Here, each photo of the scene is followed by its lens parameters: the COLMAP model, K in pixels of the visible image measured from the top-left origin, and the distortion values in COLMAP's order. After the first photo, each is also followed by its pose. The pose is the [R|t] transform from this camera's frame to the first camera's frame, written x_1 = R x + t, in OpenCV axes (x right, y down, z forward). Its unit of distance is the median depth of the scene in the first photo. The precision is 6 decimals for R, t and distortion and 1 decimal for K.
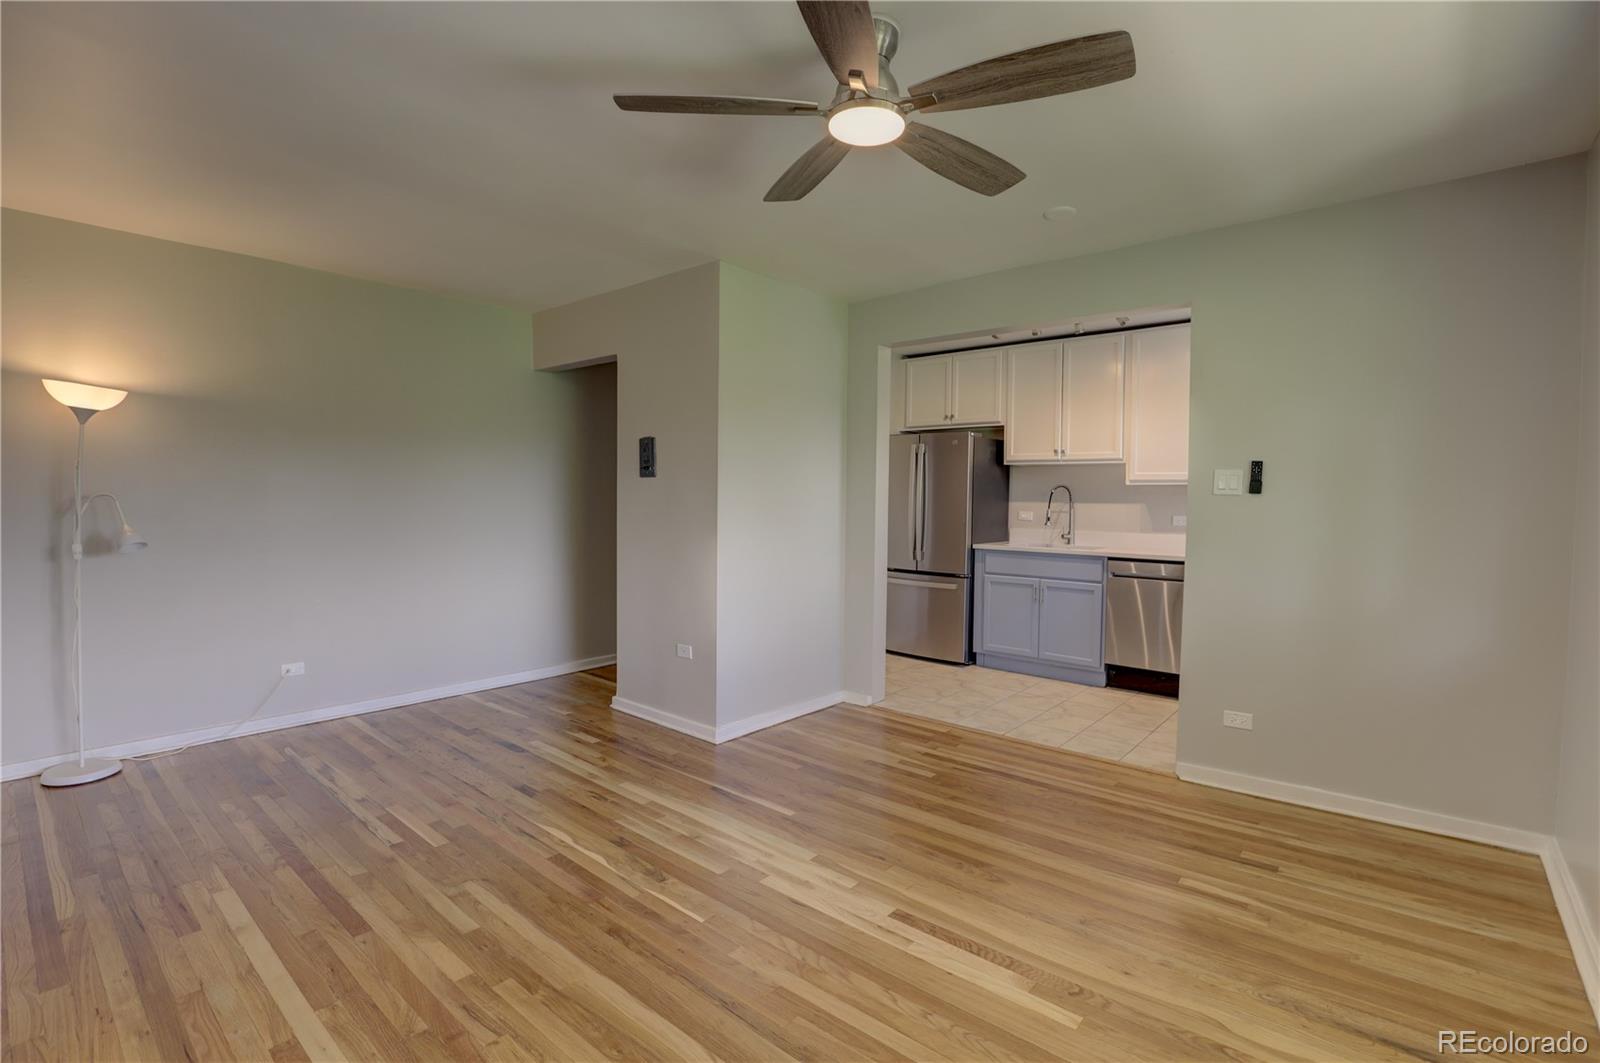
lens RADIAL K [[726.6, 0, 798.6], [0, 726.6, 531.1], [0, 0, 1]] dist [-0.002624, -0.000111]
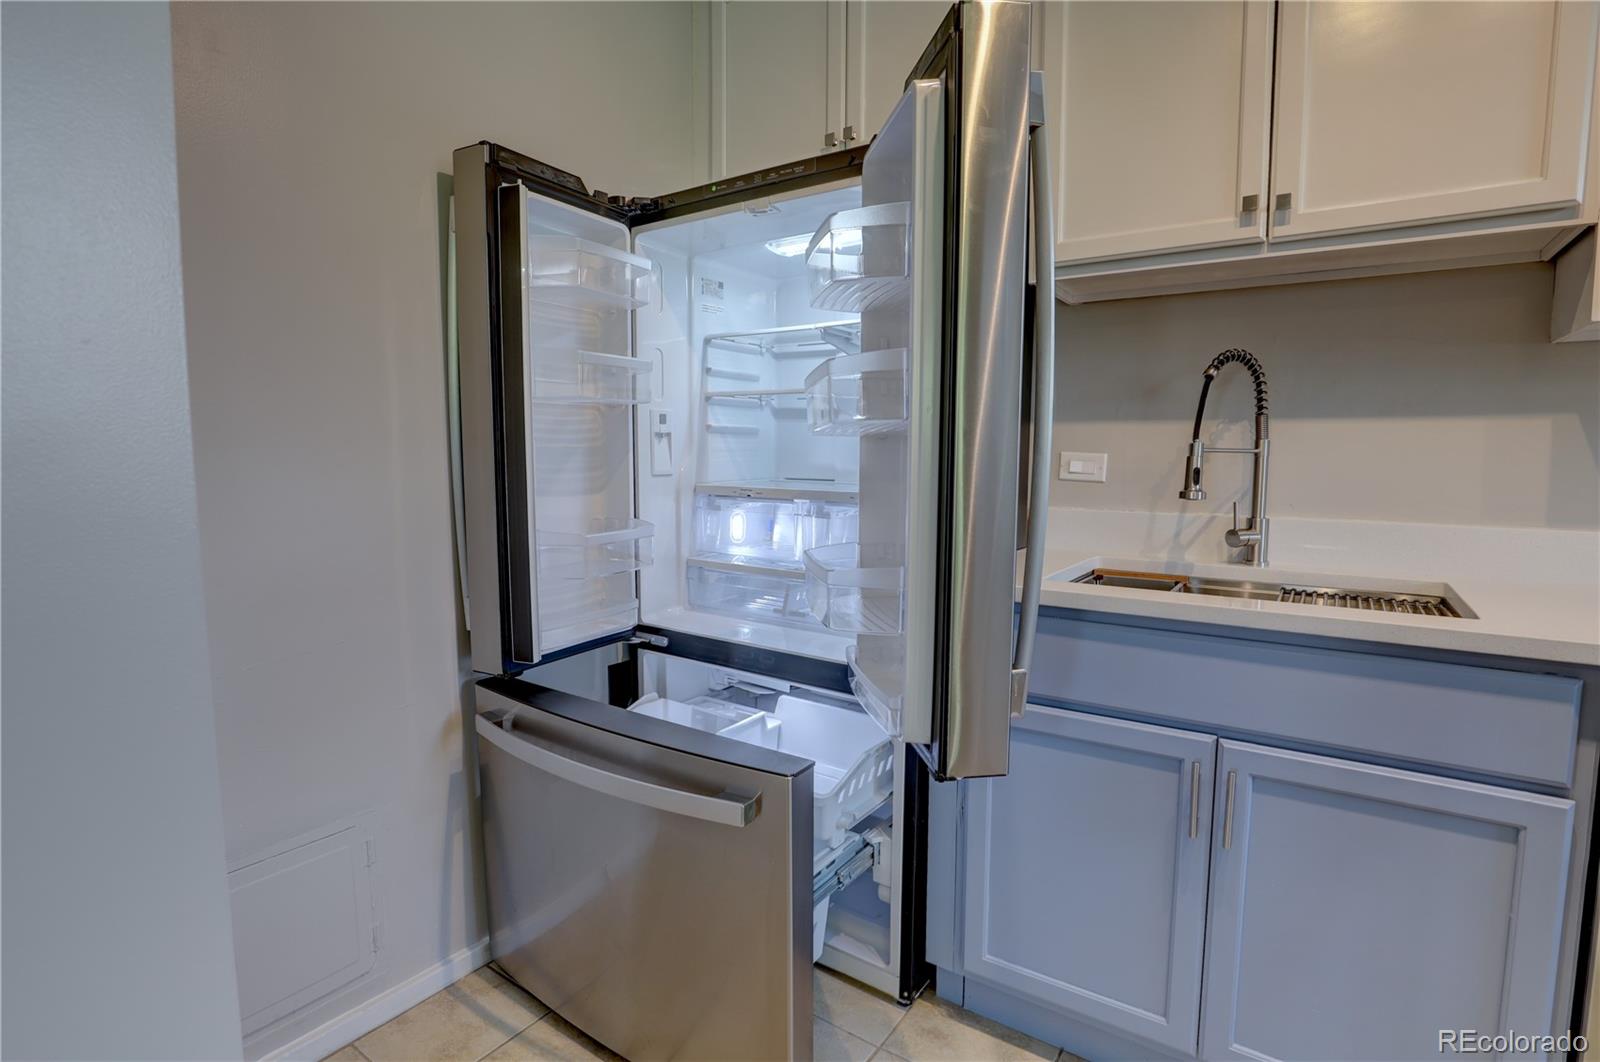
lens RADIAL K [[786.1, 0, 801.0], [0, 786.1, 534.1], [0, 0, 1]] dist [0.001577, 0.000196]
pose [[0.993863, -0.018044, 0.109134, 0.163574], [0.012909, 0.998784, 0.047581, -0.010779], [-0.109860, -0.045880, 0.992888, 0.716670]]
